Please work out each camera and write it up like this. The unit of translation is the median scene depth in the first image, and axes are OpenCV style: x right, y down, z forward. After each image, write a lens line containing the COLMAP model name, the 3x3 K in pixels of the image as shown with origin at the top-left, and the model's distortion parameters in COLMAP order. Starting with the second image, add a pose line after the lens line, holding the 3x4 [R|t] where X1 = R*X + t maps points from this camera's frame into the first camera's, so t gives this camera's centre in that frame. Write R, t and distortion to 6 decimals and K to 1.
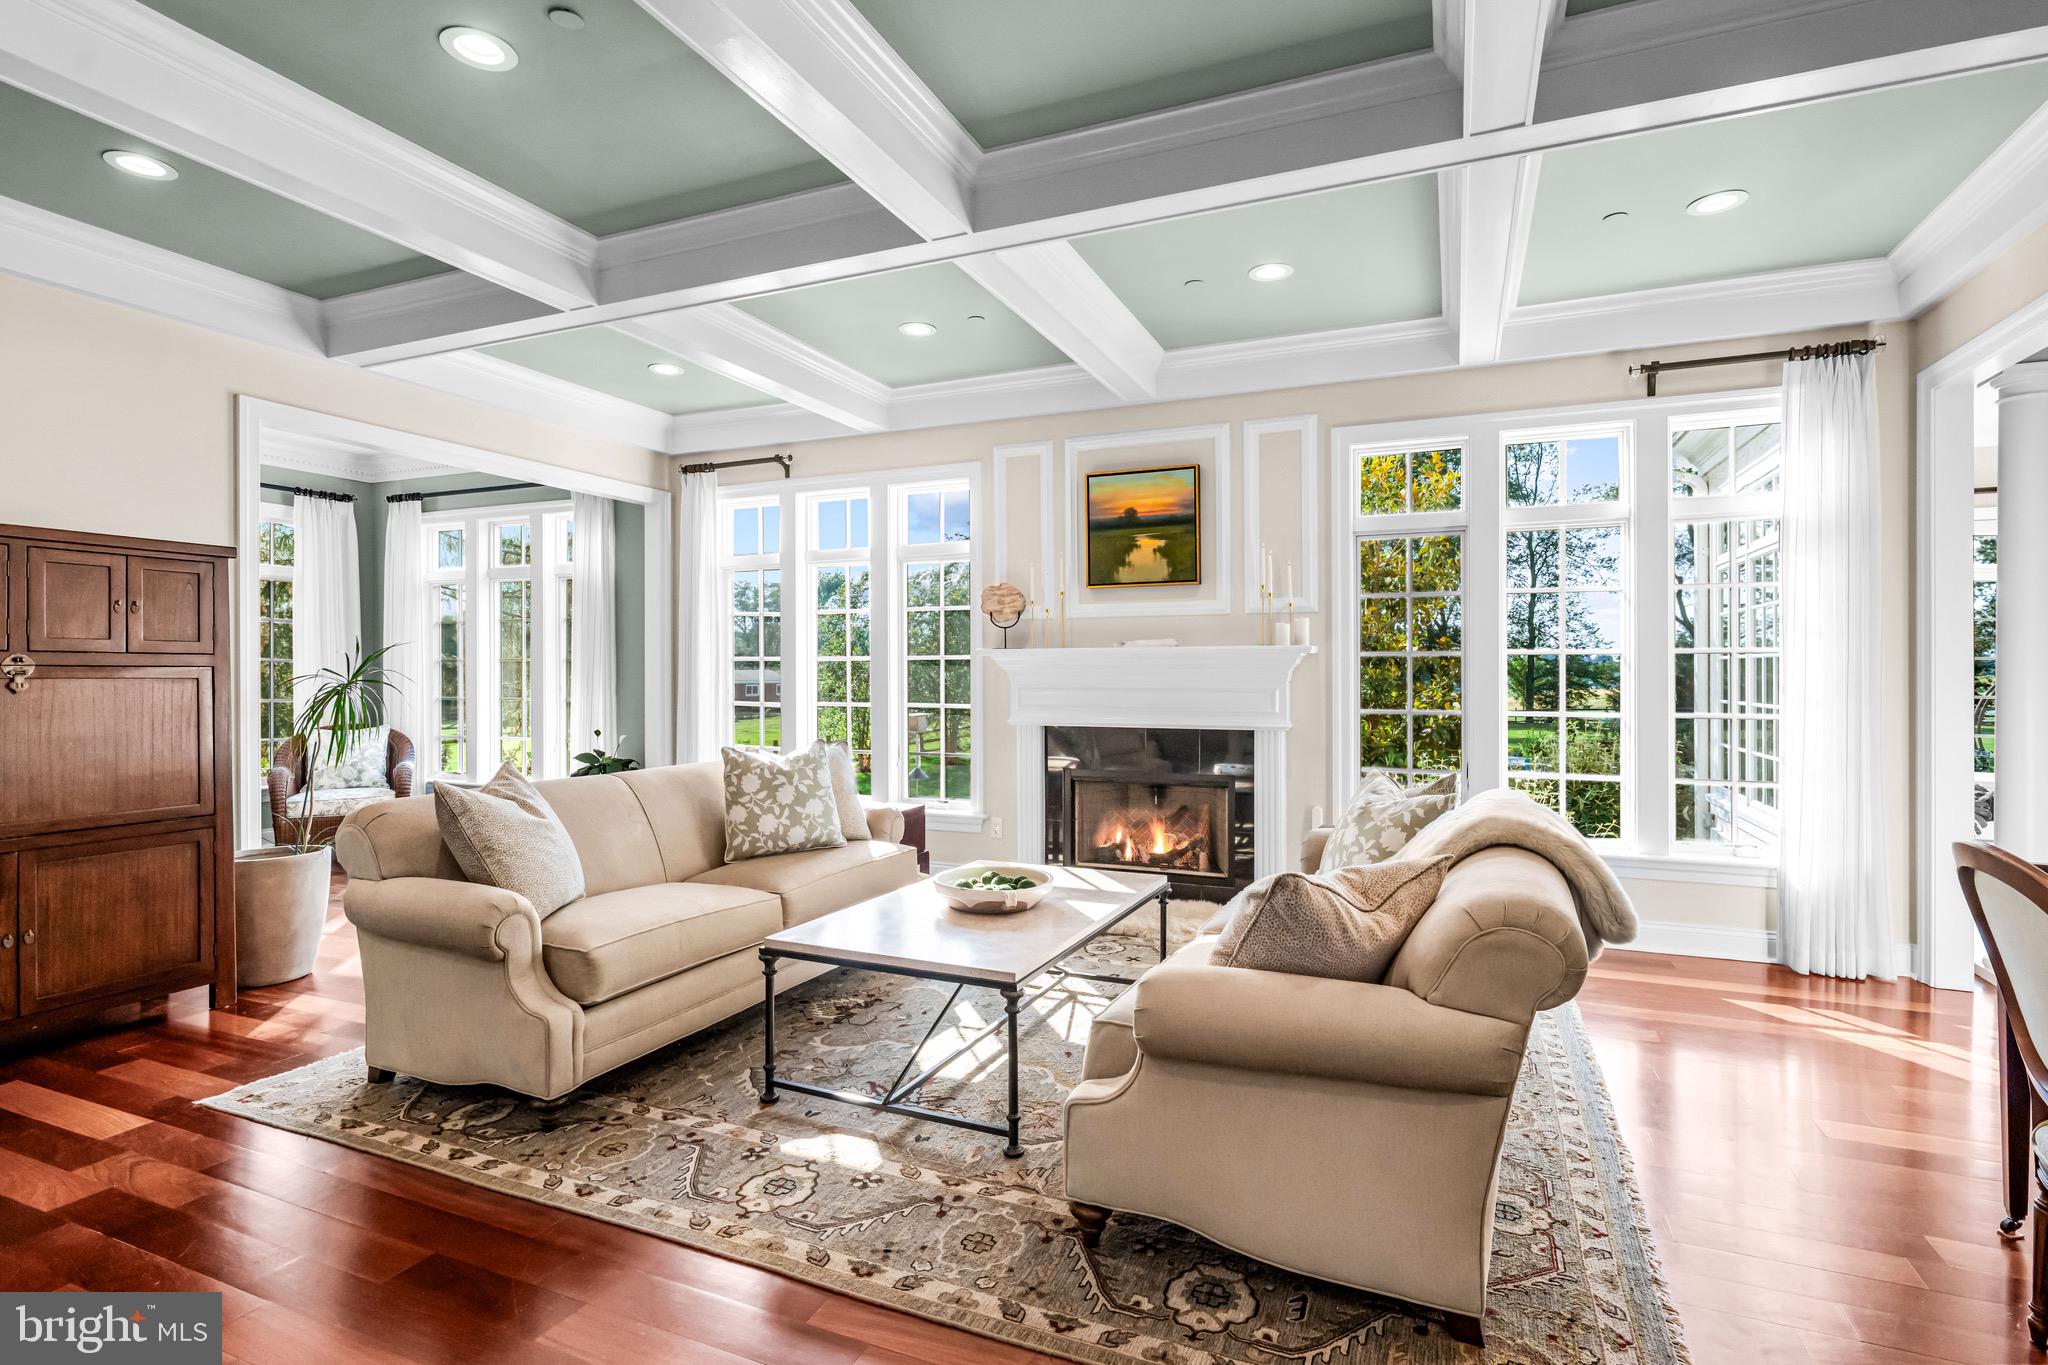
lens RADIAL K [[985.3, 0, 1027.3], [0, 985.3, 687.9], [0, 0, 1]] dist [0.000999, -0.000284]
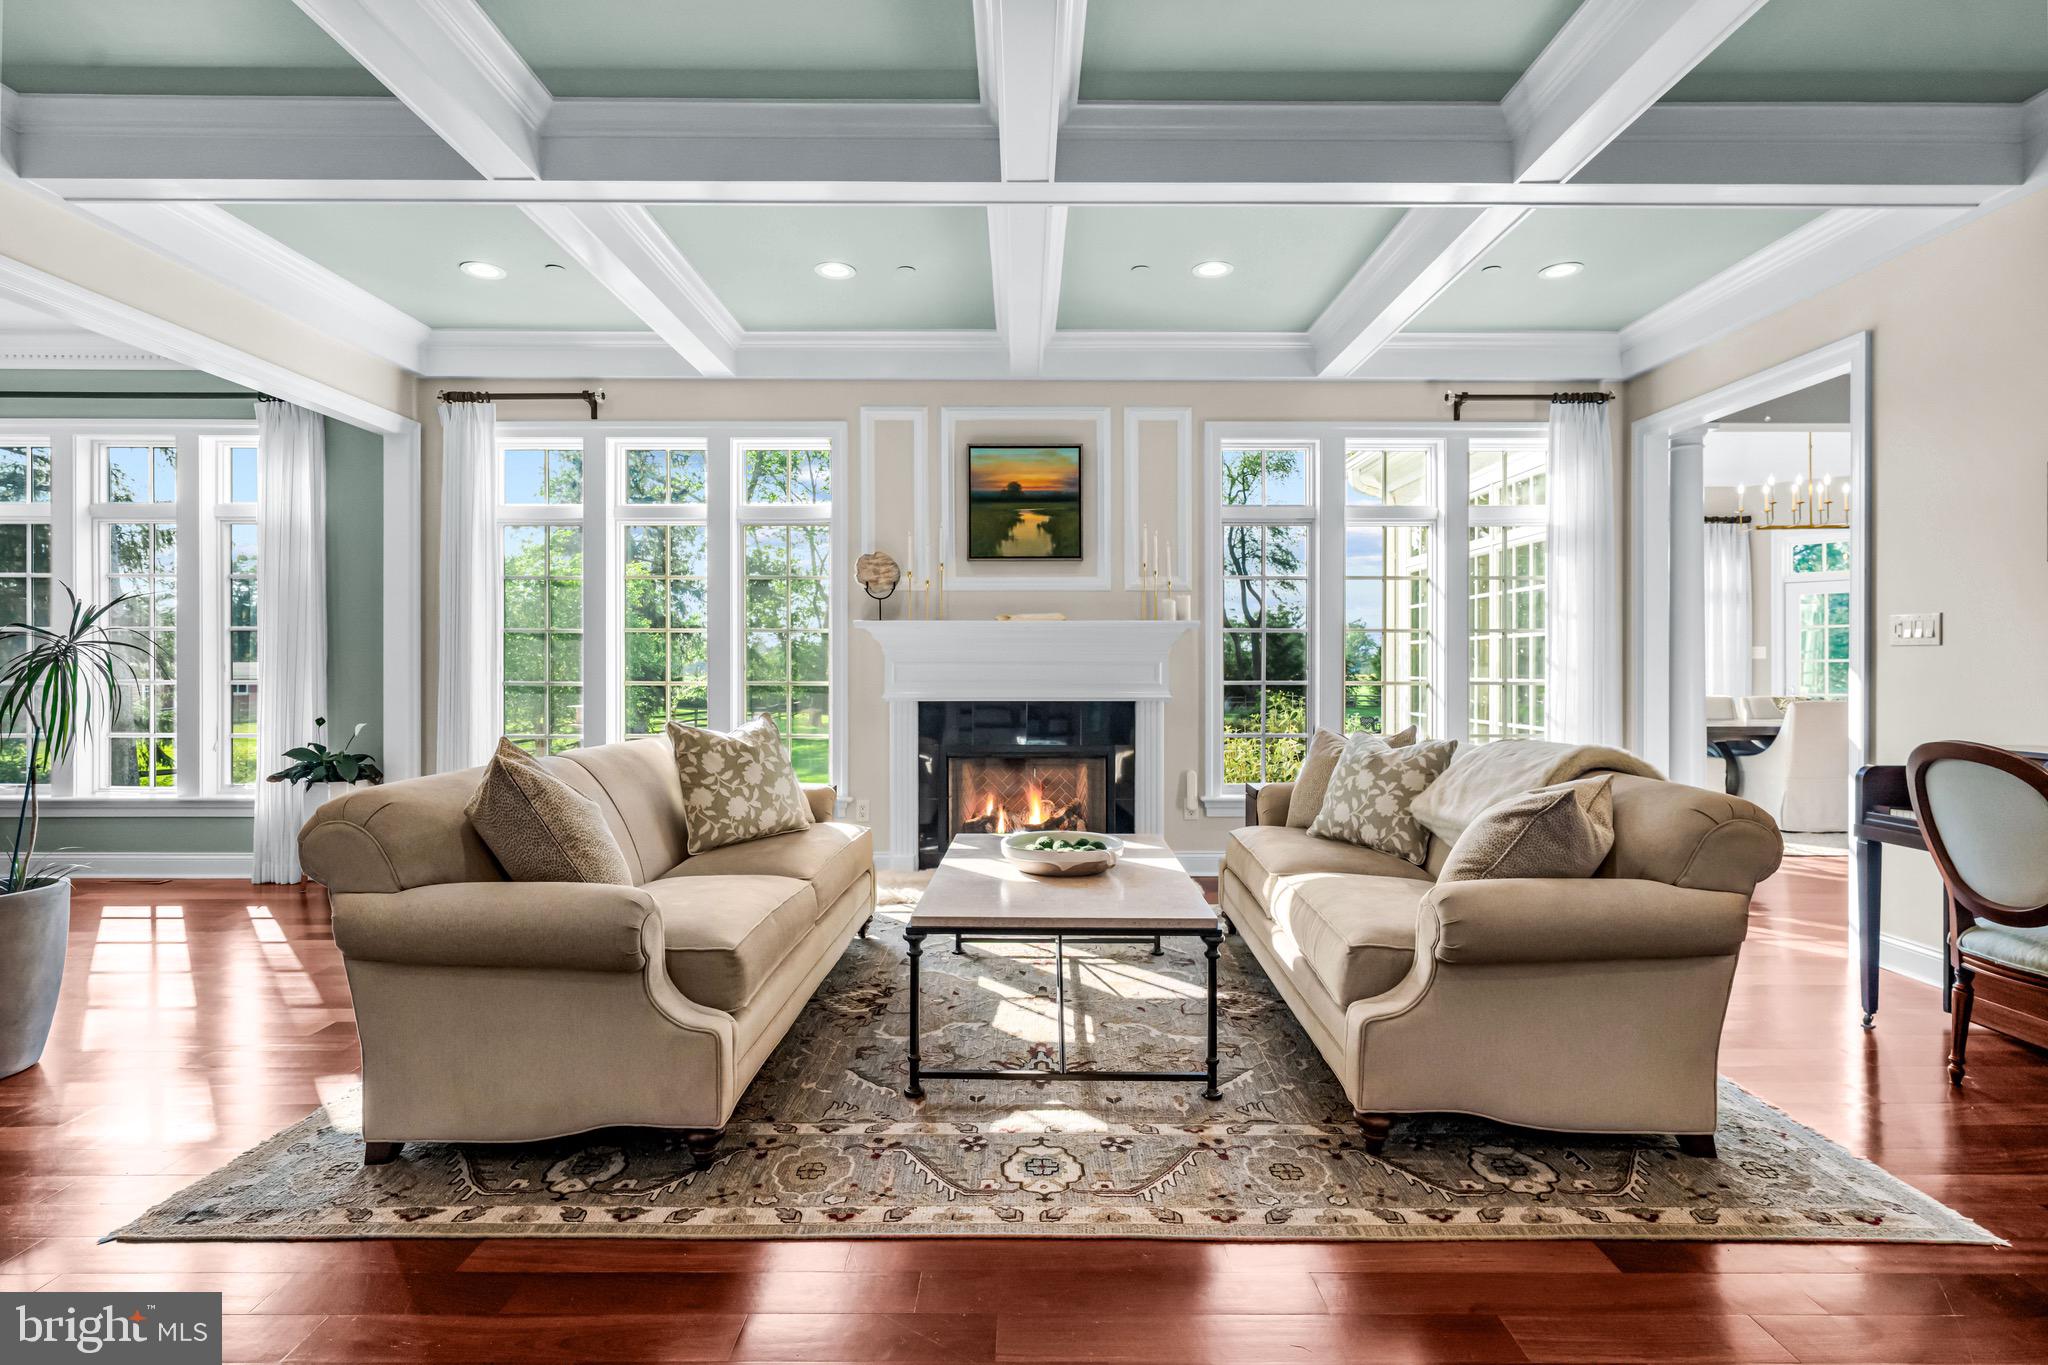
lens RADIAL K [[1001.5, 0, 1024.0], [0, 1001.5, 682.5], [0, 0, 1]] dist [0.002688, -0.000075]
pose [[0.919077, -0.004579, 0.394051, -0.372738], [0.004757, 0.999989, 0.000525, 0.026791], [-0.394048, 0.001392, 0.919089, 0.077073]]
